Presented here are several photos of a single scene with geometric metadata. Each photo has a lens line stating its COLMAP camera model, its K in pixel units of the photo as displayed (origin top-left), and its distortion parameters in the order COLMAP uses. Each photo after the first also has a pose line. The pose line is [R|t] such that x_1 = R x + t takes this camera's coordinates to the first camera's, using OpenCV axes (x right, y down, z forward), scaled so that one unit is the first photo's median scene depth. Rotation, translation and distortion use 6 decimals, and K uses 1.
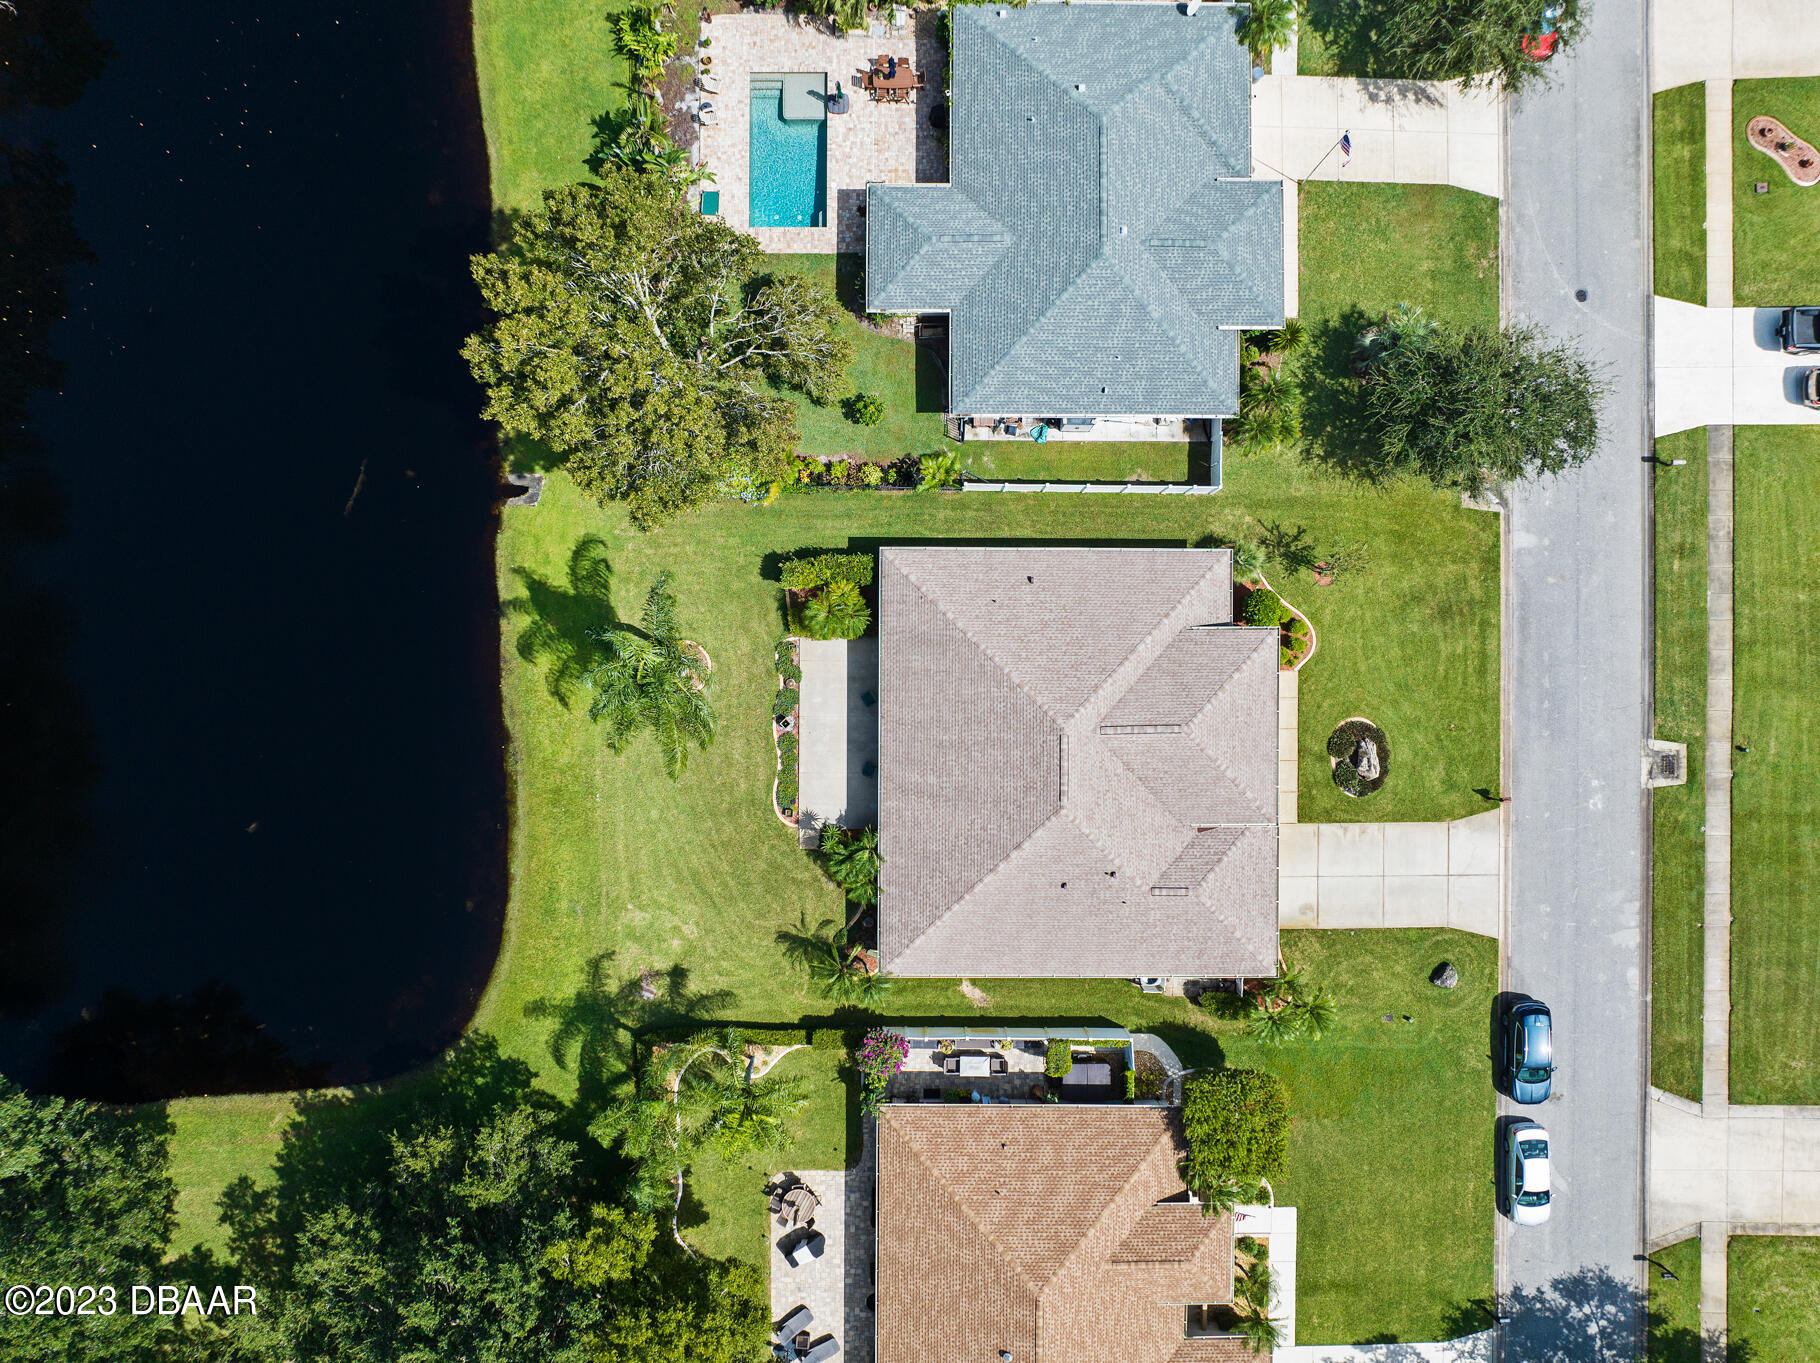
lens RADIAL K [[1283.4, 0, 903.7], [0, 1283.4, 672.3], [0, 0, 1]] dist [-0.035303, 0.006235]
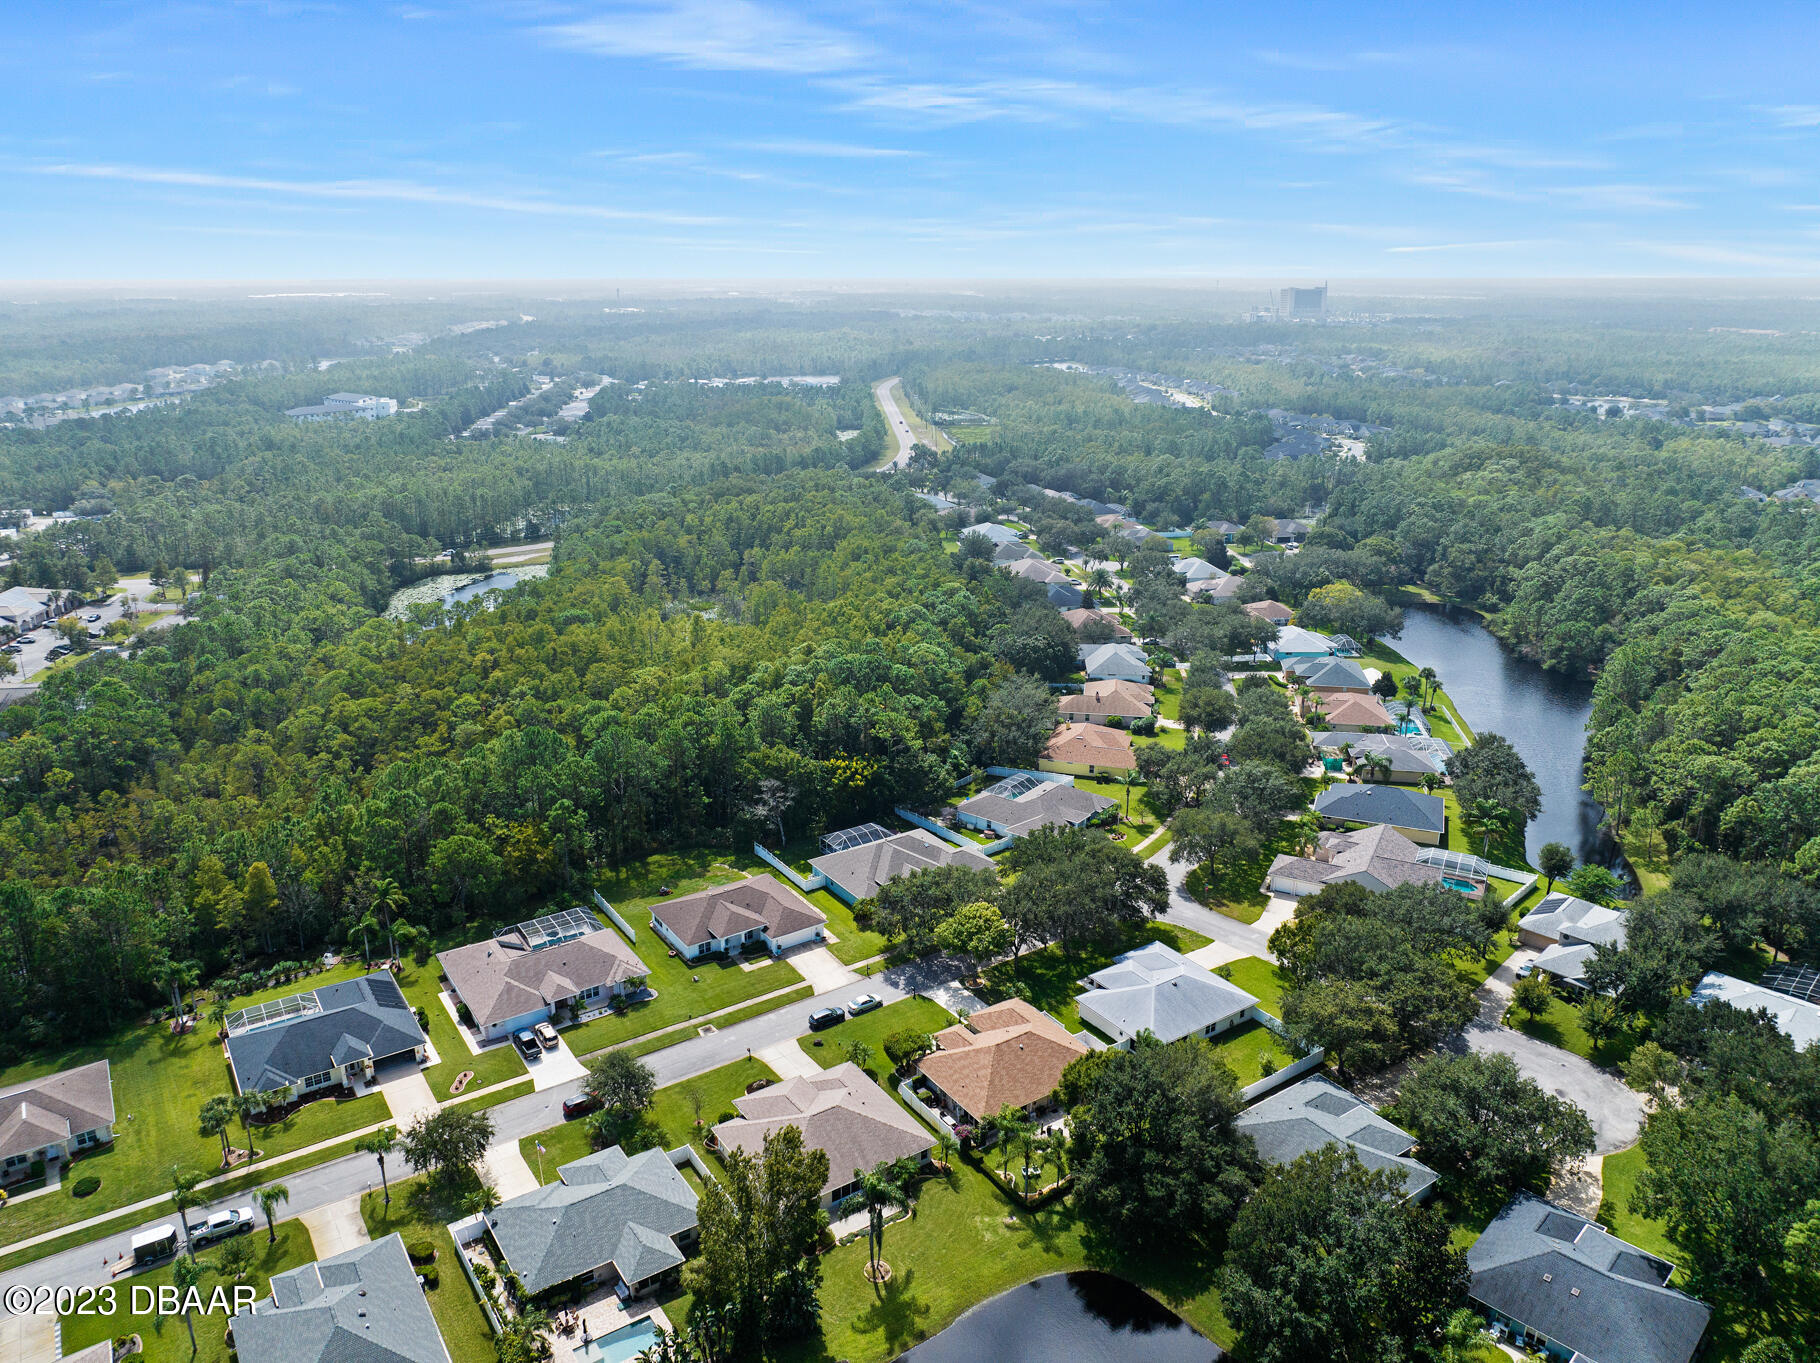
lens RADIAL K [[1283.4, 0, 903.7], [0, 1283.4, 672.3], [0, 0, 1]] dist [-0.035303, 0.006235]
pose [[-0.560581, -0.244441, 0.791200, -1.575844], [0.828087, -0.170762, 0.533959, -0.894840], [0.004586, 0.954510, 0.298144, -0.516569]]
